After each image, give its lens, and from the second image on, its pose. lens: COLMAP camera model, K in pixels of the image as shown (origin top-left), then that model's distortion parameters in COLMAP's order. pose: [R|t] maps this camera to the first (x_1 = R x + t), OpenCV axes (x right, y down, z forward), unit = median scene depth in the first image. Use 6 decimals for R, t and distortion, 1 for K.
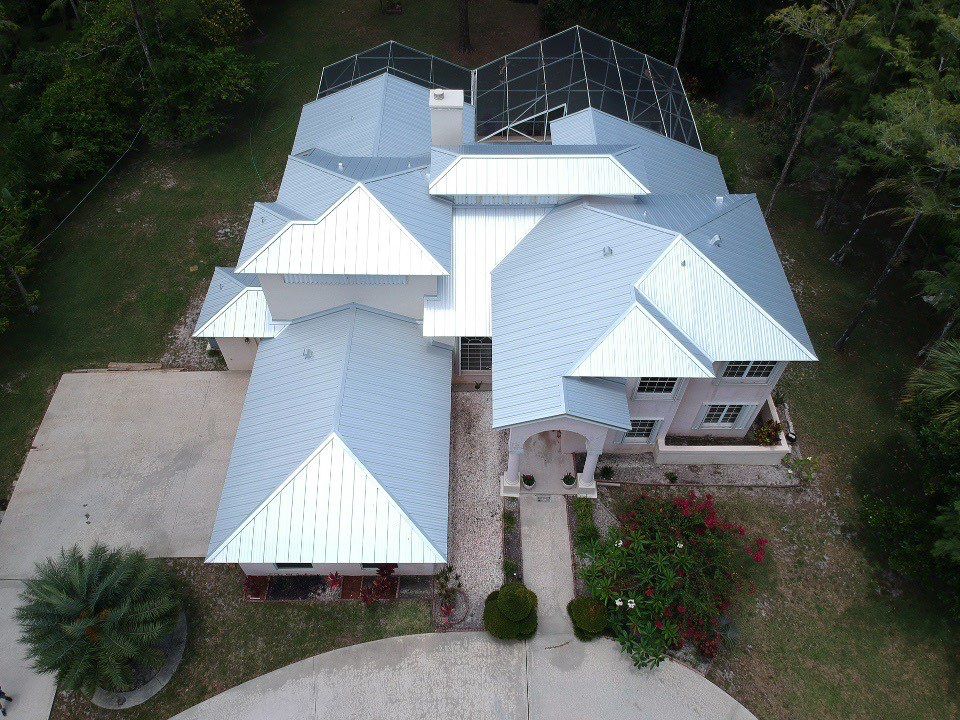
lens RADIAL K [[694.4, 0, 472.5], [0, 694.4, 359.3], [0, 0, 1]] dist [0.086866, -0.146034]
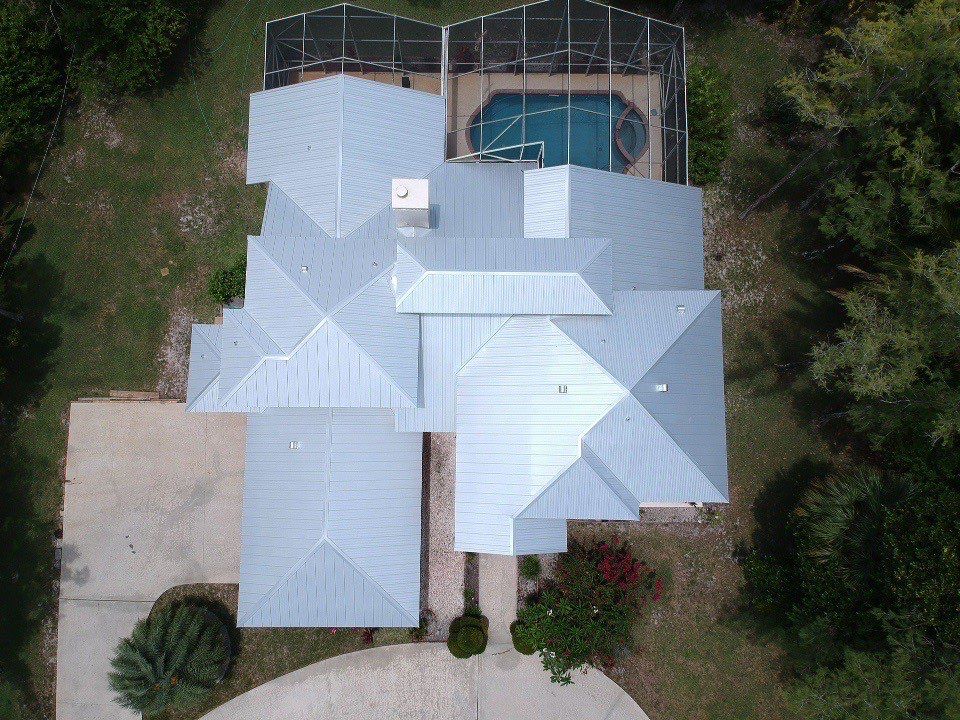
lens RADIAL K [[703.7, 0, 474.7], [0, 703.7, 353.2], [0, 0, 1]] dist [0.092458, -0.157492]
pose [[0.999879, 0.007306, 0.013732, 0.039606], [-0.013314, 0.858438, 0.512744, -0.717503], [-0.008042, -0.512865, 0.858431, 0.085878]]
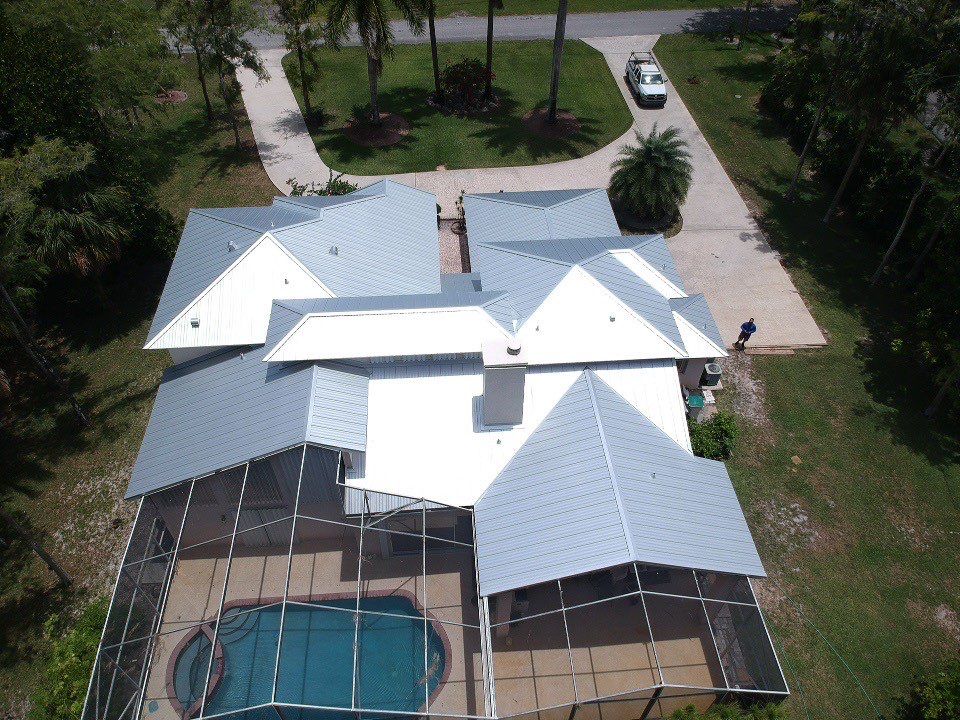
lens RADIAL K [[694.4, 0, 472.5], [0, 694.4, 359.3], [0, 0, 1]] dist [0.086866, -0.146034]
pose [[-0.997343, 0.047667, -0.055084, 0.042732], [-0.062216, -0.164074, 0.984484, -1.188179], [0.037890, 0.985296, 0.166604, 0.935697]]
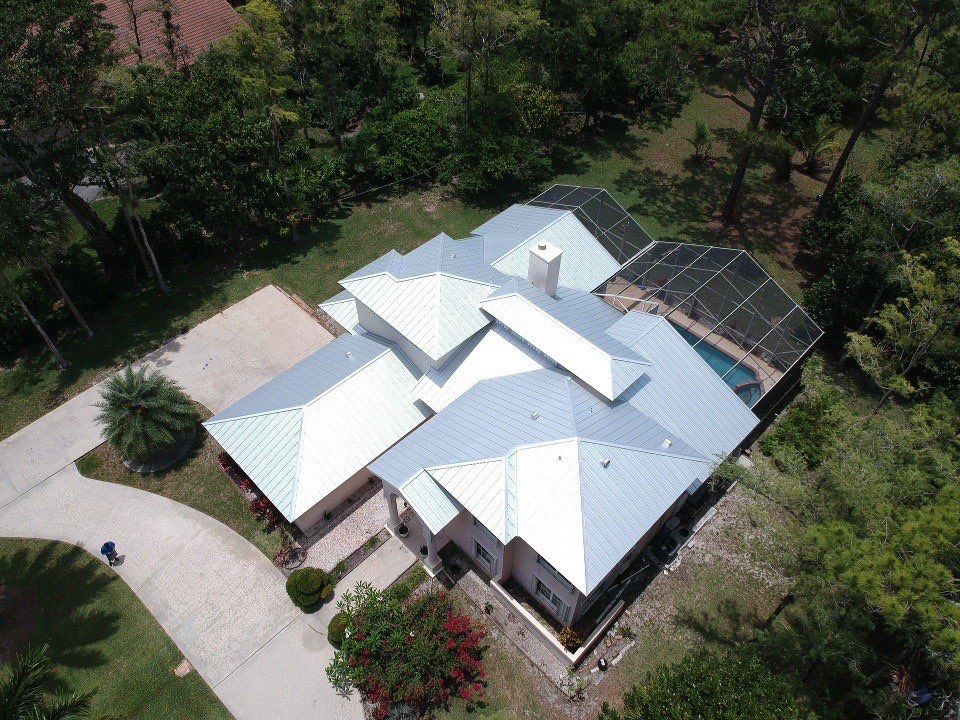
lens RADIAL K [[703.7, 0, 474.7], [0, 703.7, 353.2], [0, 0, 1]] dist [0.092458, -0.157492]
pose [[0.702480, 0.535047, -0.469304, 0.604341], [-0.563767, 0.820804, 0.091912, -0.282524], [0.434384, 0.200012, 0.878240, -0.147036]]
